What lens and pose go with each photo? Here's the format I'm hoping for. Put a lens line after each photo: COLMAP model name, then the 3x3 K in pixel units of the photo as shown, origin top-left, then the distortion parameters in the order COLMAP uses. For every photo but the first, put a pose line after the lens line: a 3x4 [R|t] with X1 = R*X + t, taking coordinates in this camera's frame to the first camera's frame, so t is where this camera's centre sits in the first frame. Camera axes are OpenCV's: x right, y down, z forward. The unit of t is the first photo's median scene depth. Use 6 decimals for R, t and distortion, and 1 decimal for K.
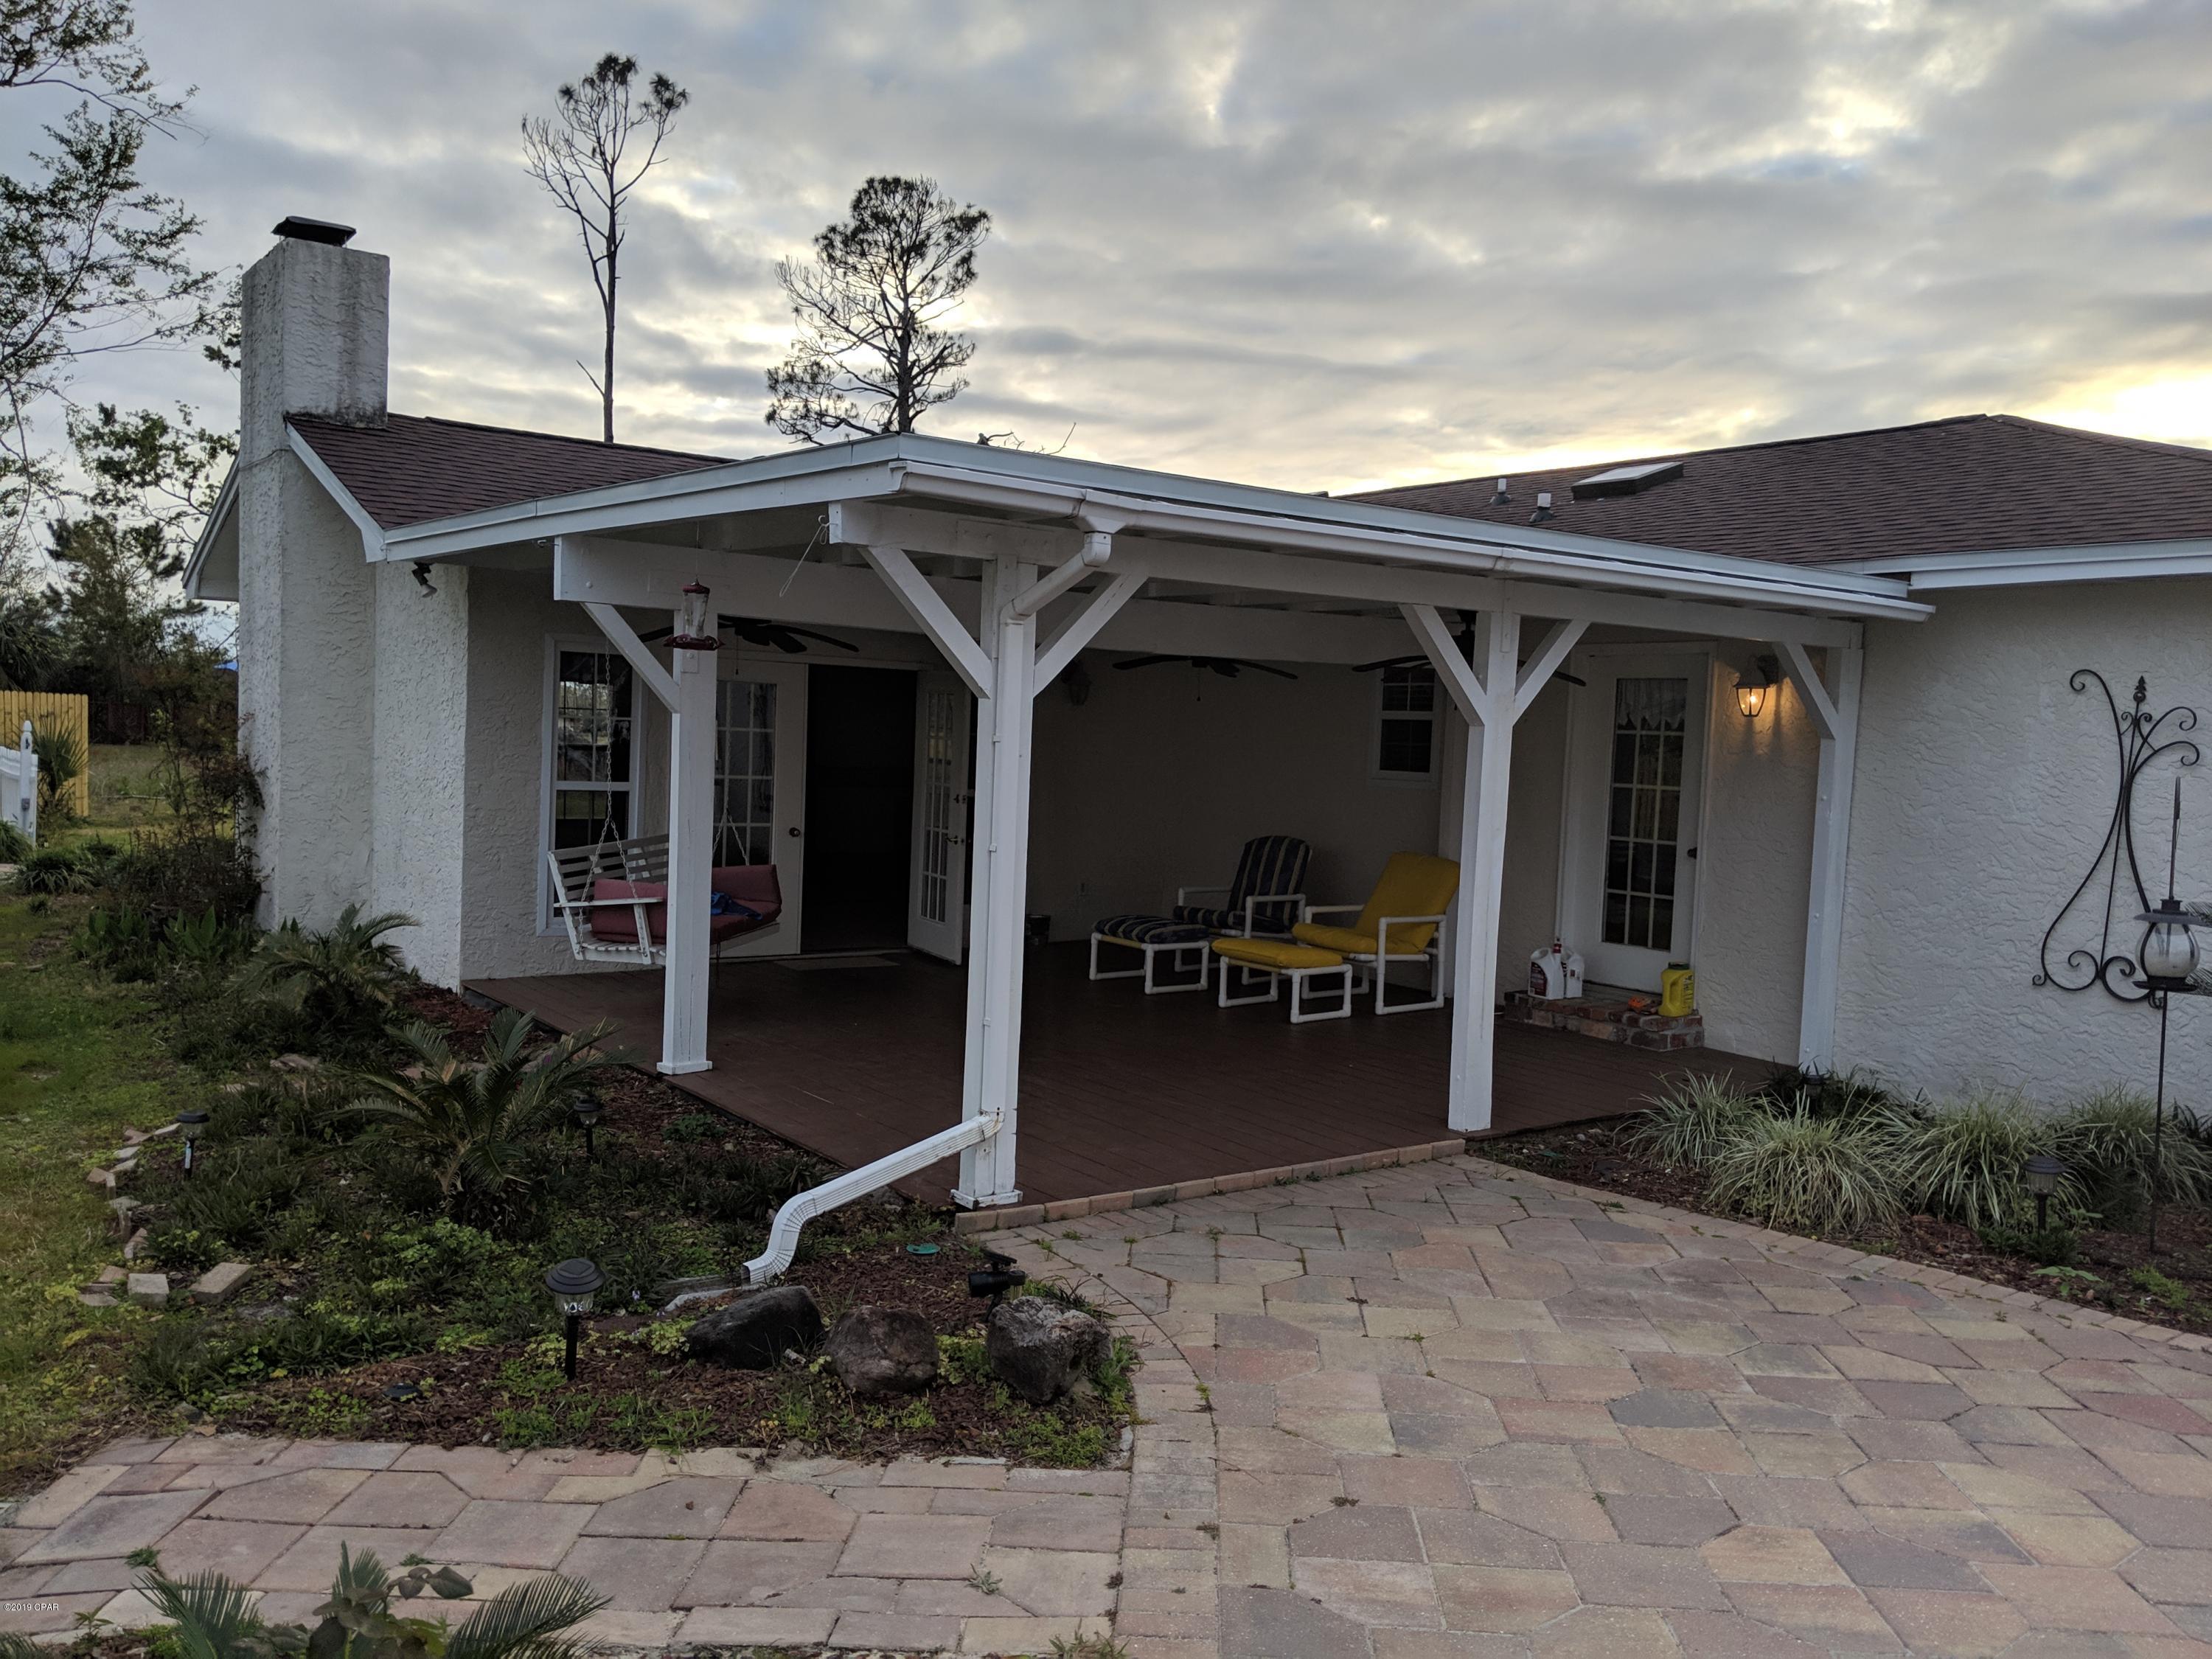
lens RADIAL K [[1737.4, 0, 1103.1], [0, 1737.4, 844.9], [0, 0, 1]] dist [0.062056, -0.129442]
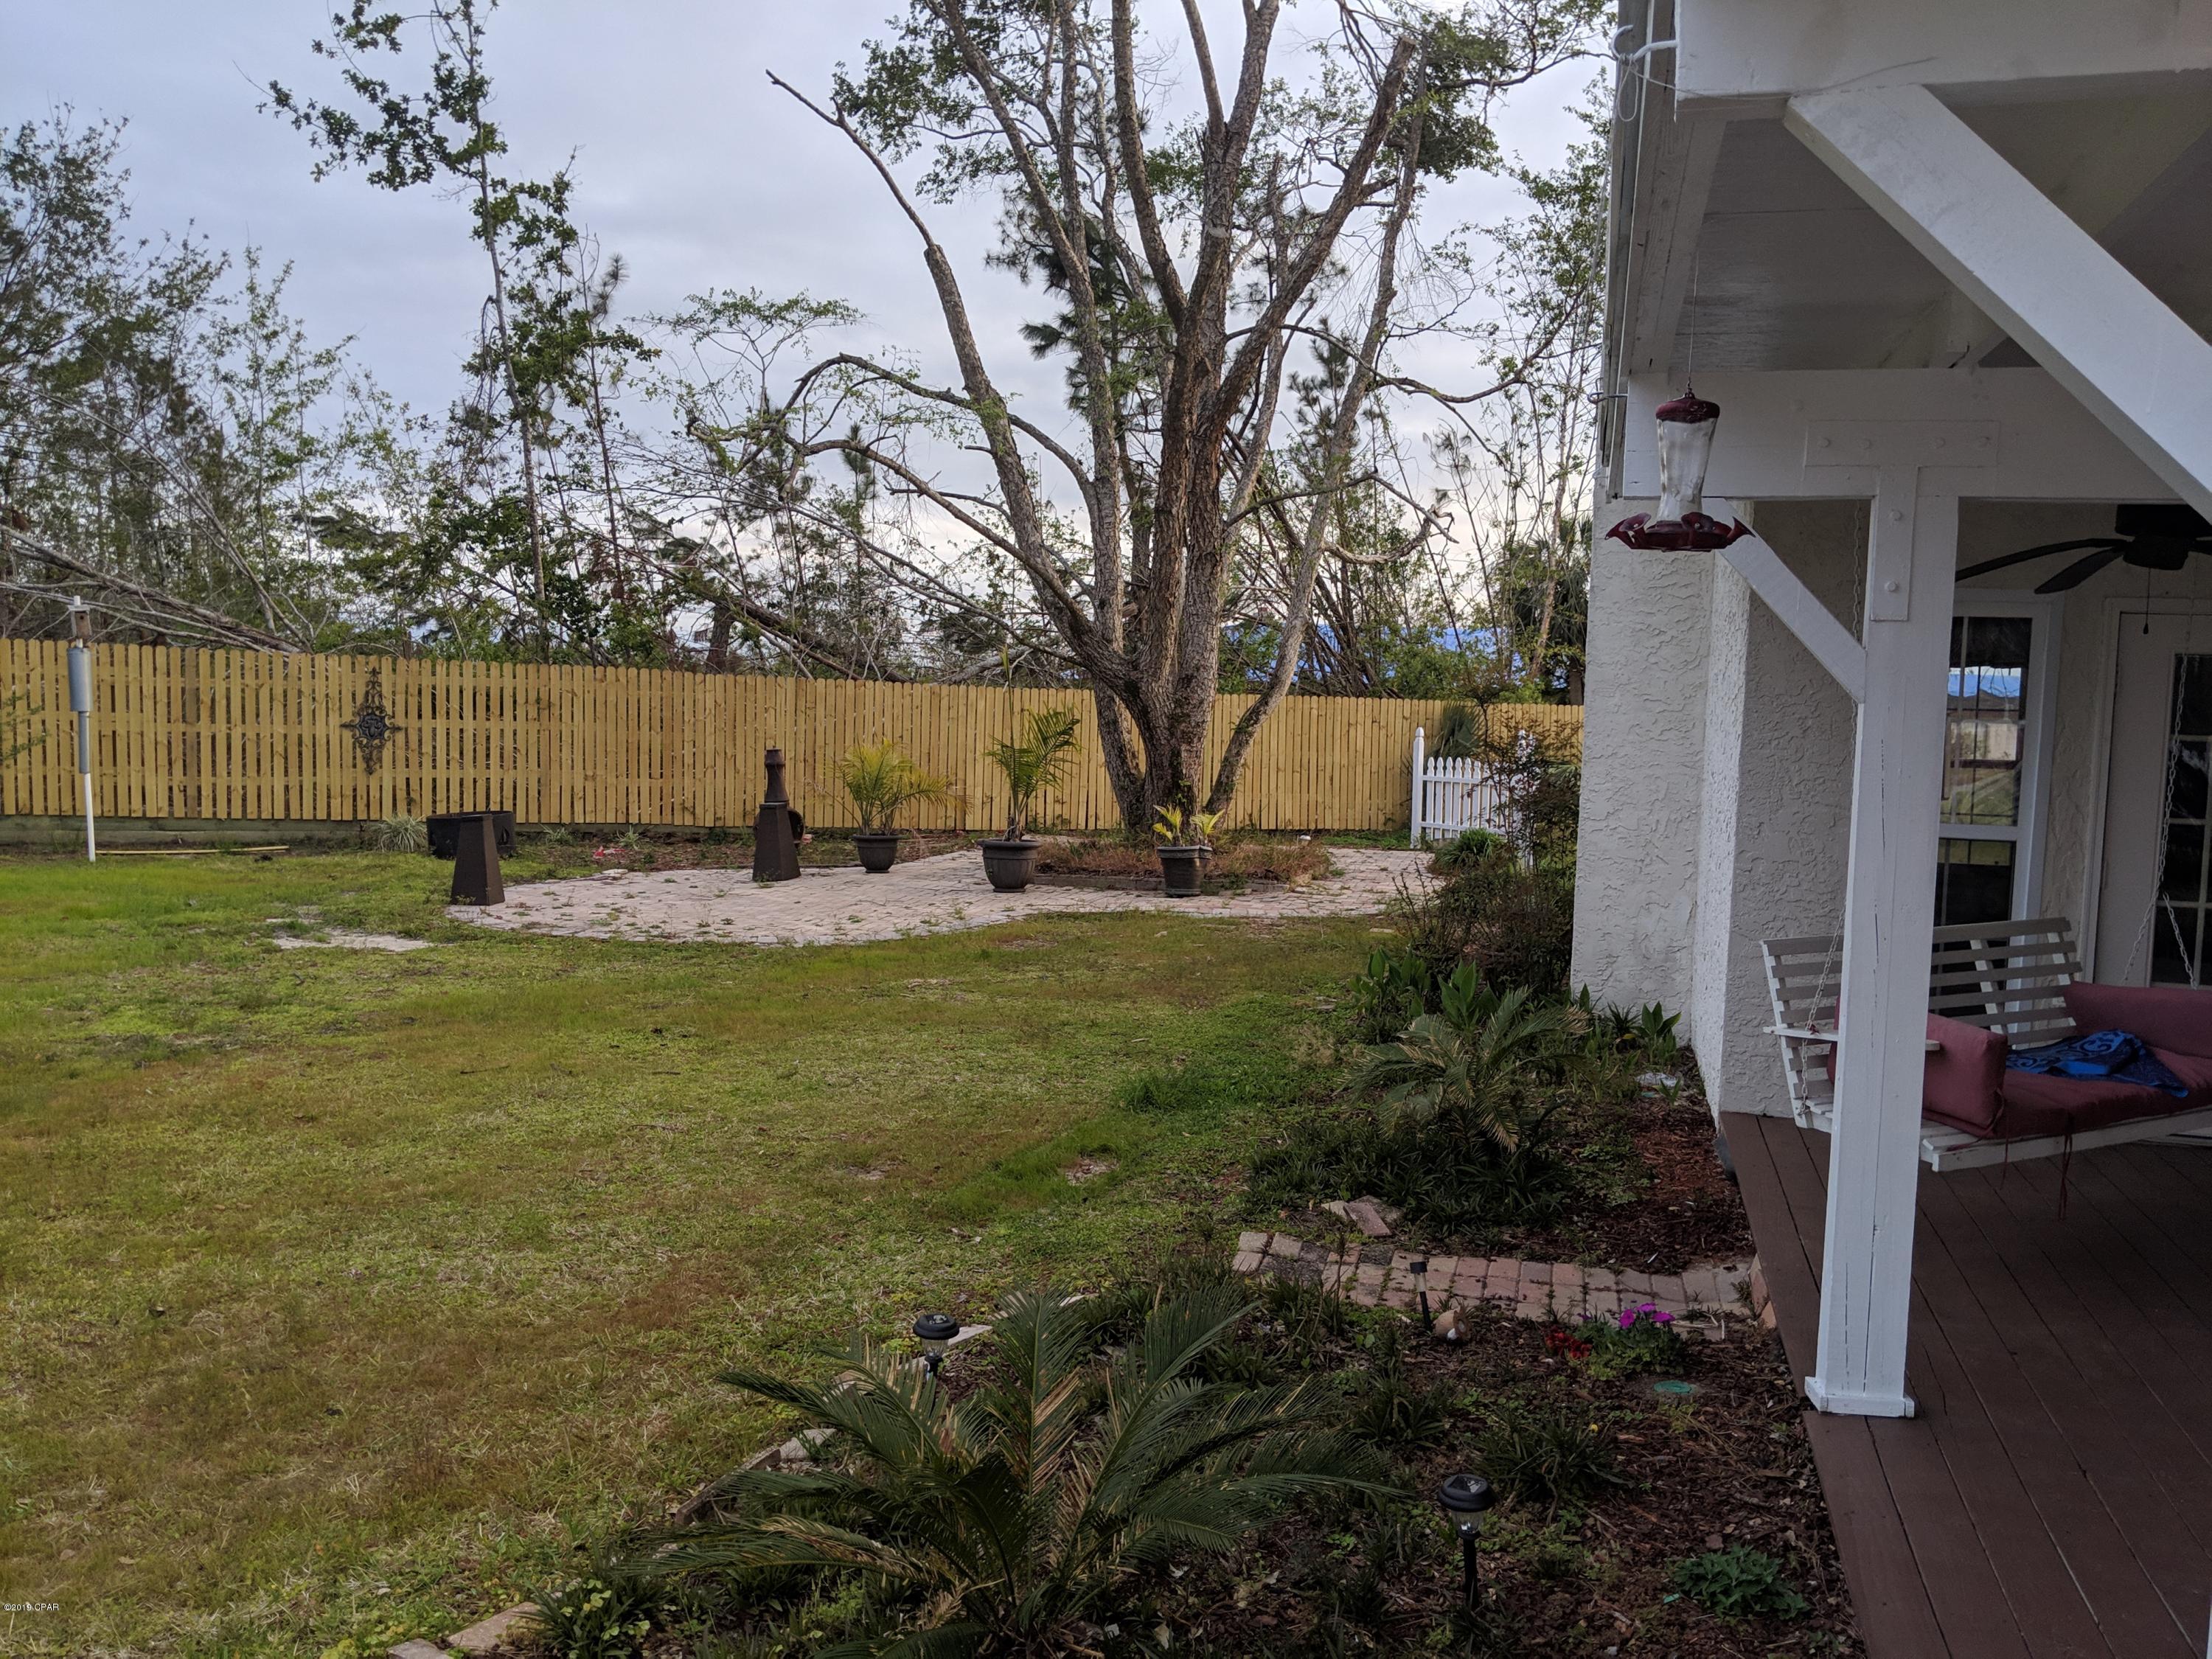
lens RADIAL K [[1737.4, 0, 1103.1], [0, 1737.4, 844.9], [0, 0, 1]] dist [0.062056, -0.129442]
pose [[0.613571, 0.047581, -0.788204, 0.015155], [-0.054709, 0.998346, 0.017679, -0.023060], [0.787742, 0.032275, 0.615160, 0.369854]]
